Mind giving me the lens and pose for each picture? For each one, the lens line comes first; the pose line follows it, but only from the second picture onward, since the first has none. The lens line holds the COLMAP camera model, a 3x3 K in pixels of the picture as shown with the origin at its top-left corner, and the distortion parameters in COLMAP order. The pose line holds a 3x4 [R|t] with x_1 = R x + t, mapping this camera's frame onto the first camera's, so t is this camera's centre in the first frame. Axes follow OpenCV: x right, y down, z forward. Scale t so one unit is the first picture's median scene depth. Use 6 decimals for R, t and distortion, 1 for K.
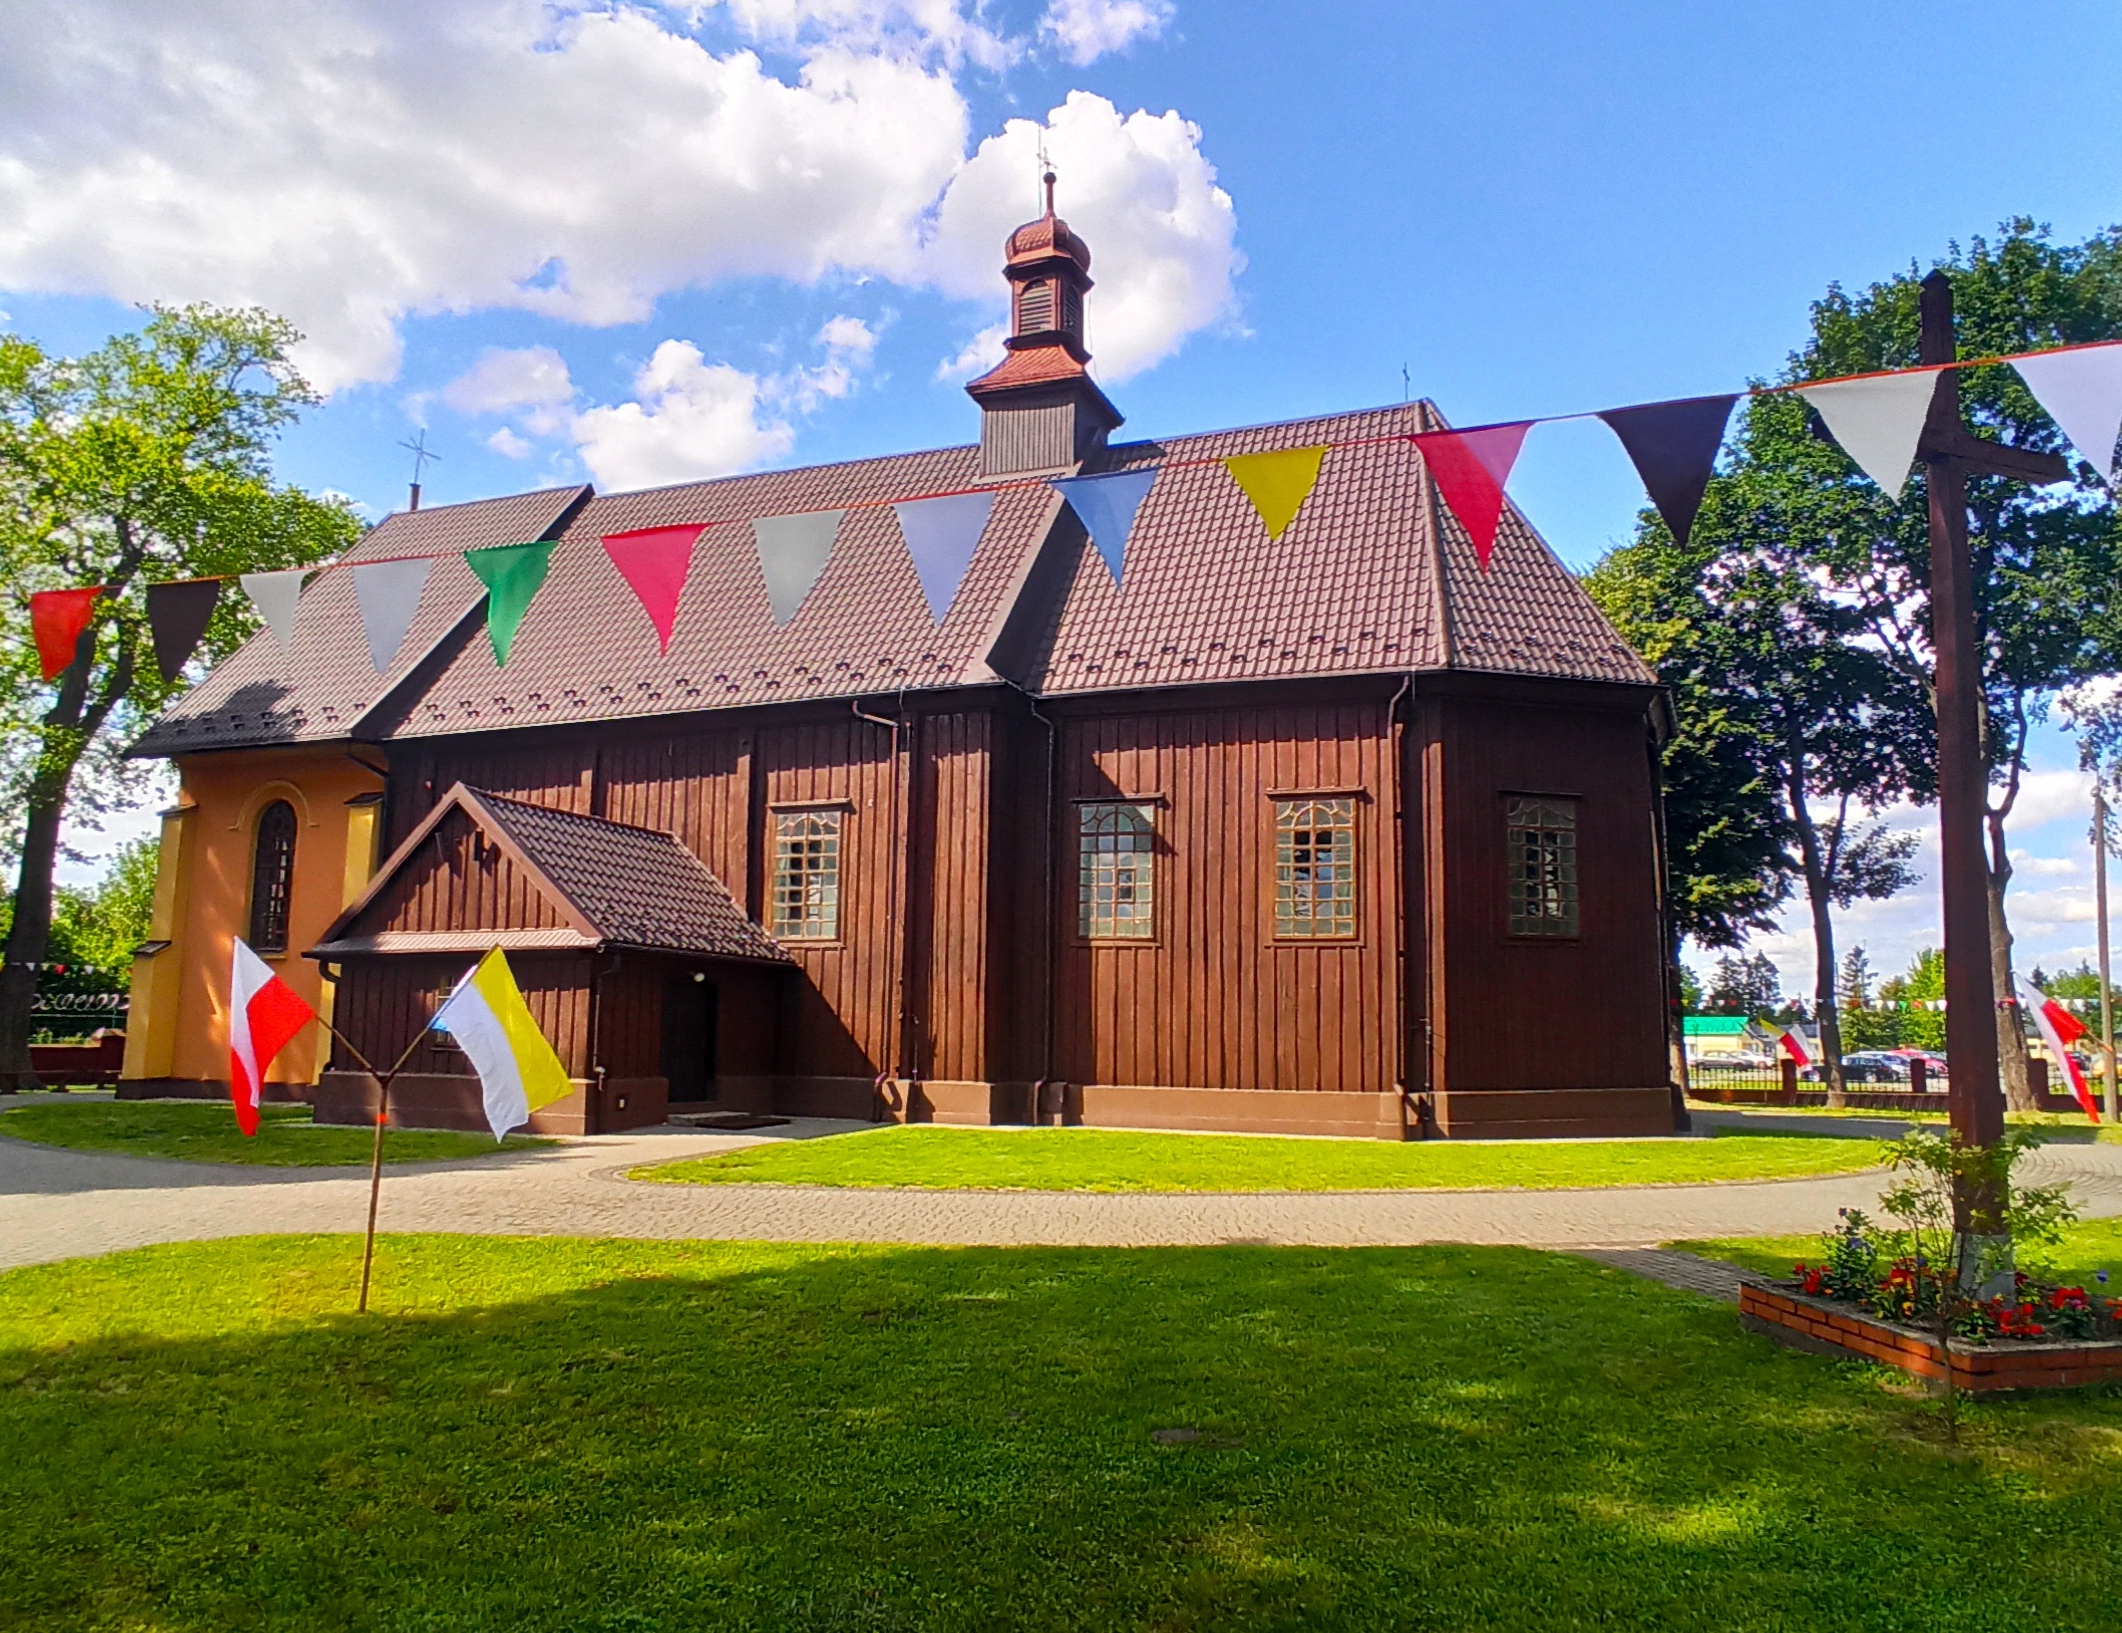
lens RADIAL K [[1384.4, 0, 1061.0], [0, 1384.4, 816.5], [0, 0, 1]] dist [0.000674, 0.000090]
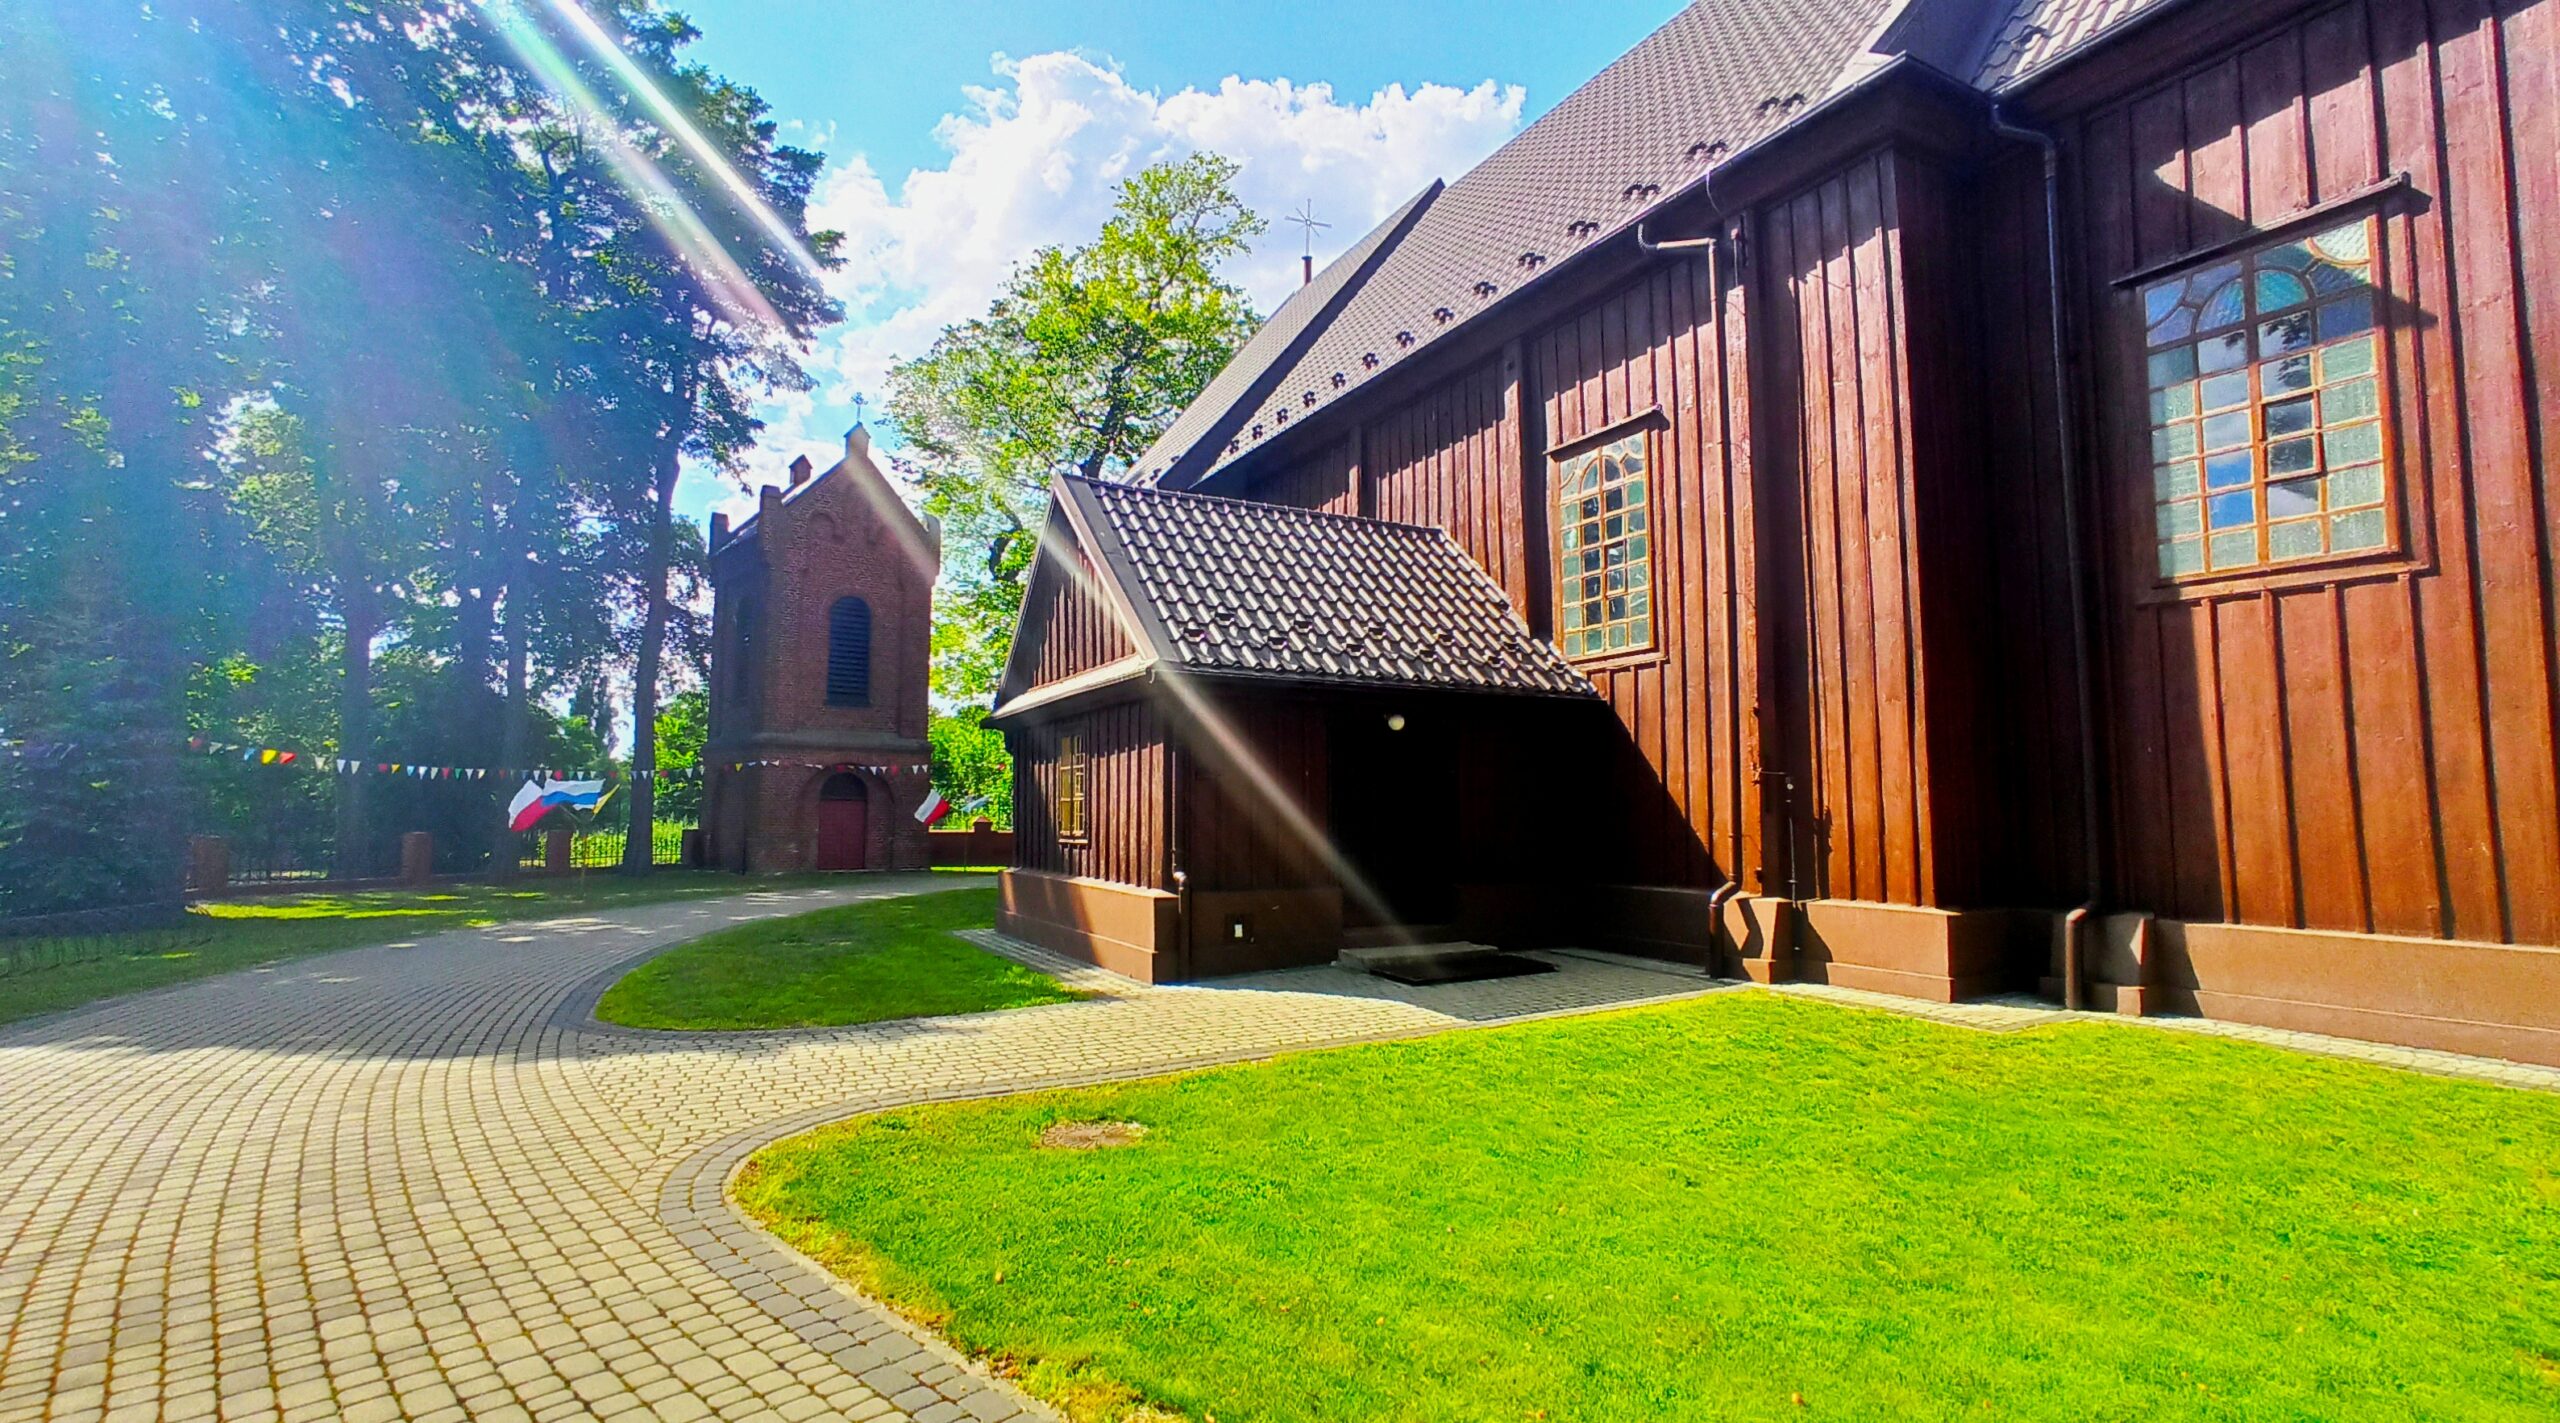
lens RADIAL K [[1150.4, 0, 1280.0], [0, 1150.4, 711.5], [0, 0, 1]] dist [-0.067674, 0.032059]
pose [[0.751384, -0.069671, -0.656177, 0.031252], [0.114866, 0.993038, 0.026094, 0.085109], [0.649790, -0.094979, 0.754156, 0.541014]]
